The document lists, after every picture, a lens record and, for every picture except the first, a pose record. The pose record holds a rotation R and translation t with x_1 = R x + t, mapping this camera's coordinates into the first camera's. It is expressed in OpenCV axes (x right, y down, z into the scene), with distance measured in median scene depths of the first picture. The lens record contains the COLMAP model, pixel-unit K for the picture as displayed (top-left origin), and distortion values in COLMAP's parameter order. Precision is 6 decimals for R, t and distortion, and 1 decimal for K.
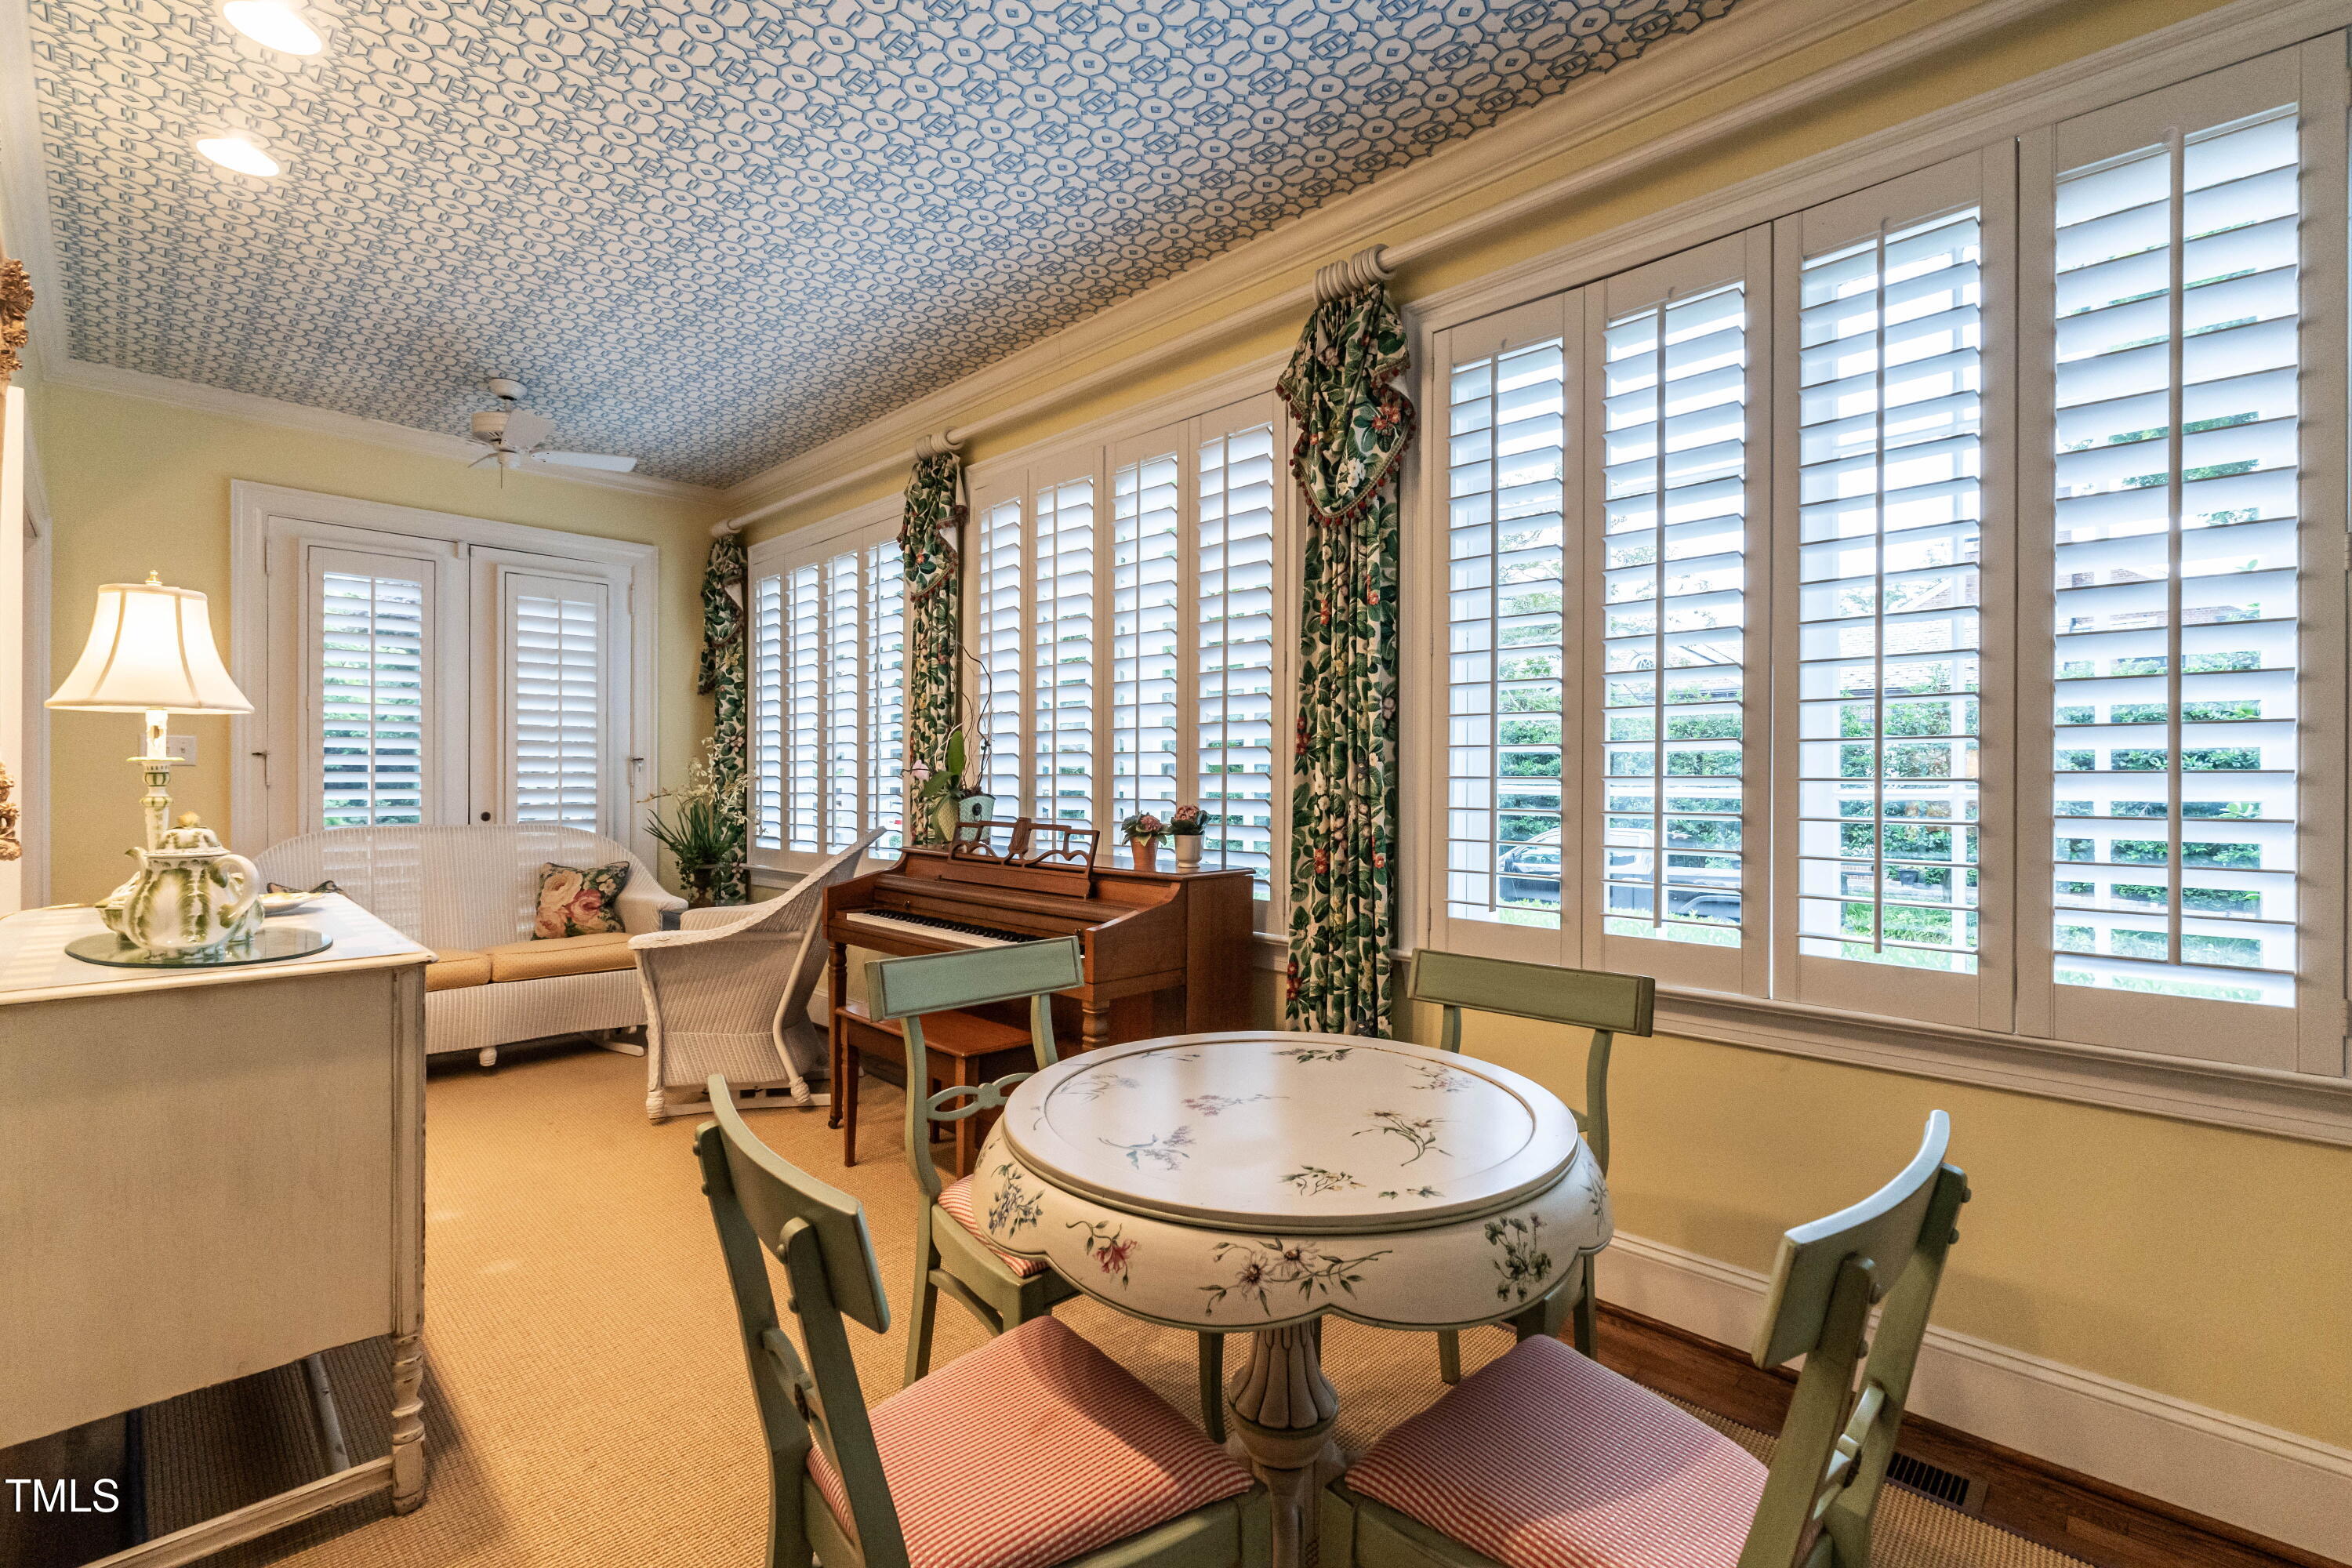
lens RADIAL K [[1052.7, 0, 1151.8], [0, 1052.7, 781.4], [0, 0, 1]] dist [-0.006475, 0.000386]
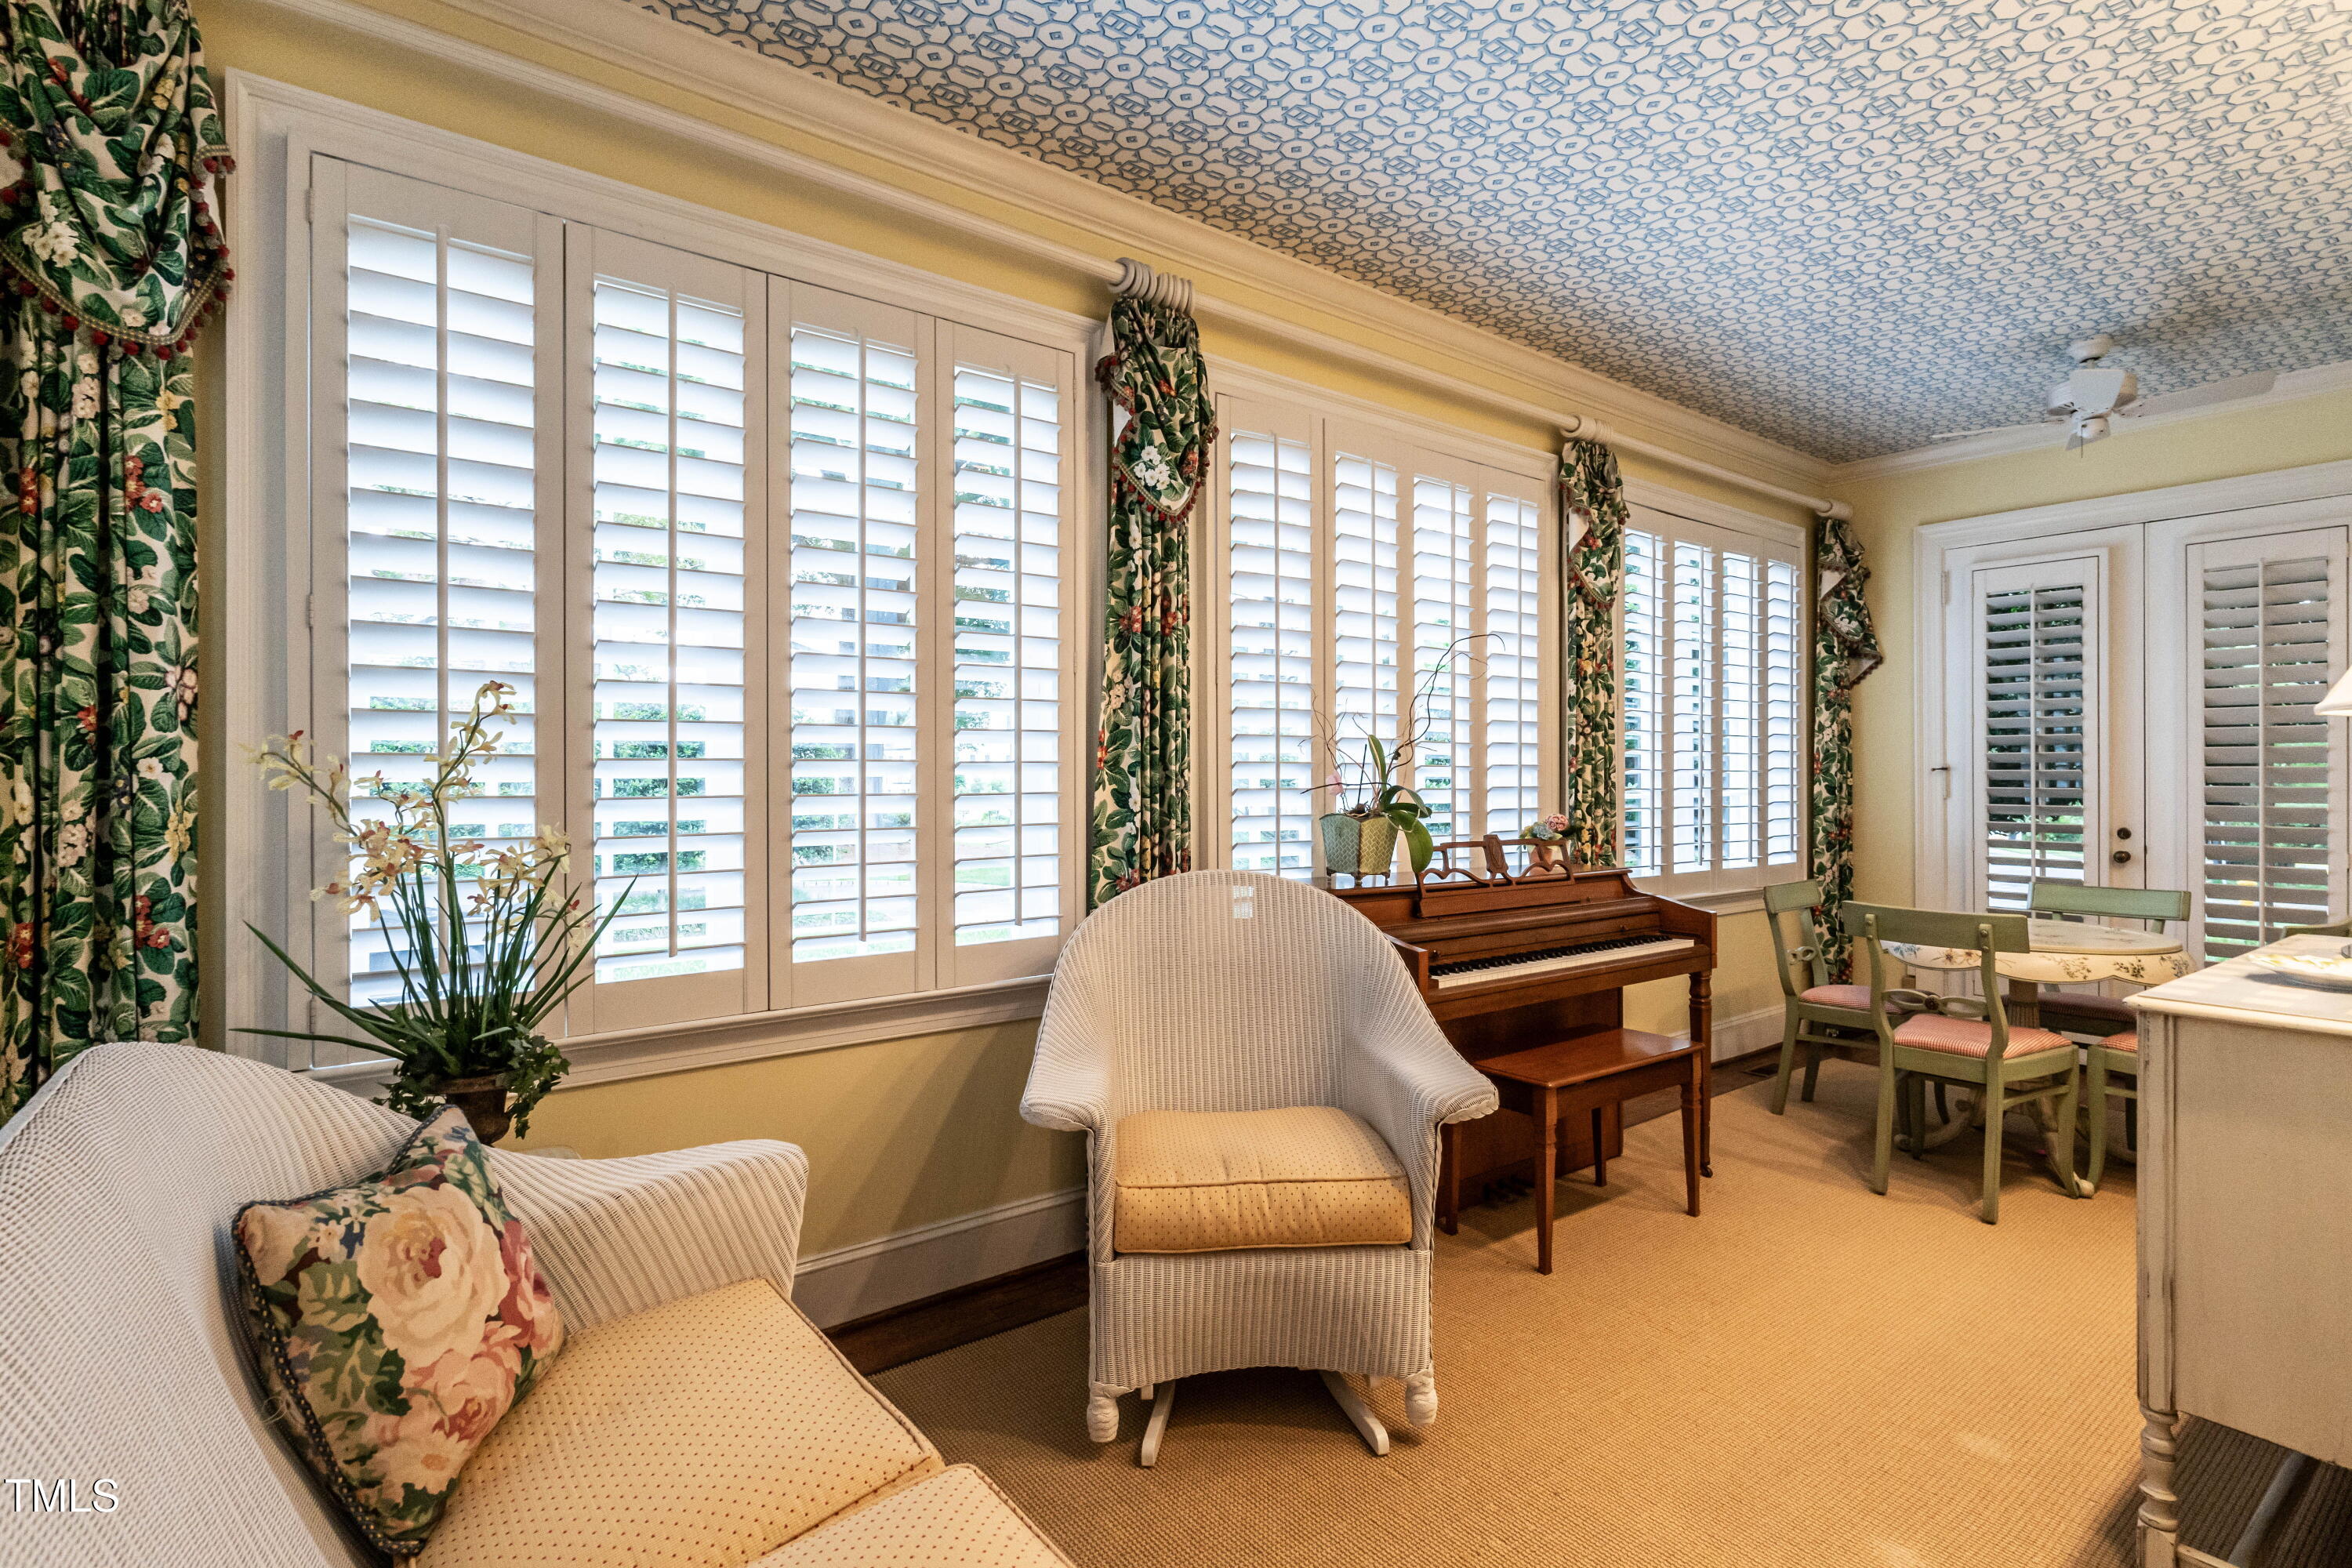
lens RADIAL K [[1078.3, 0, 1173.9], [0, 1078.3, 795.7], [0, 0, 1]] dist [-0.004718, 0.001519]
pose [[0.144040, 0.007506, 0.989543, -0.321918], [0.003527, 0.999961, -0.008099, 0.002427], [-0.989566, 0.004657, 0.144008, 0.331672]]
